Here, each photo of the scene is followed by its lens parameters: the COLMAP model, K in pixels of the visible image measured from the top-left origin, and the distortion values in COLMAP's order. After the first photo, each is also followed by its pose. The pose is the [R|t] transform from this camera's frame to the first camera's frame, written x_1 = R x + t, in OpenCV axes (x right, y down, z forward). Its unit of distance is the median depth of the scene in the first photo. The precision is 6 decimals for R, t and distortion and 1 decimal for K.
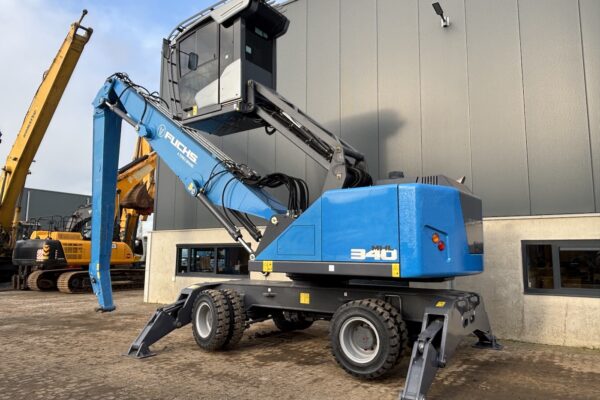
lens RADIAL K [[430.6, 0, 299.0], [0, 430.6, 199.1], [0, 0, 1]] dist [0.035912, -0.005743]
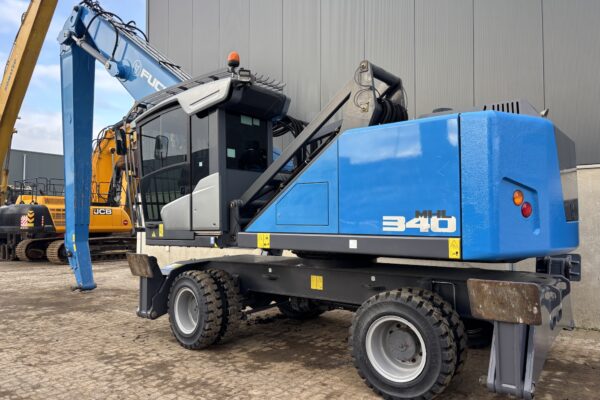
lens RADIAL K [[440.6, 0, 304.2], [0, 440.6, 197.5], [0, 0, 1]] dist [0.026150, -0.012762]
pose [[0.999419, -0.012306, -0.031783, 0.015957], [0.014921, 0.996403, 0.083412, 0.021517], [0.030642, -0.083838, 0.996008, 0.240856]]
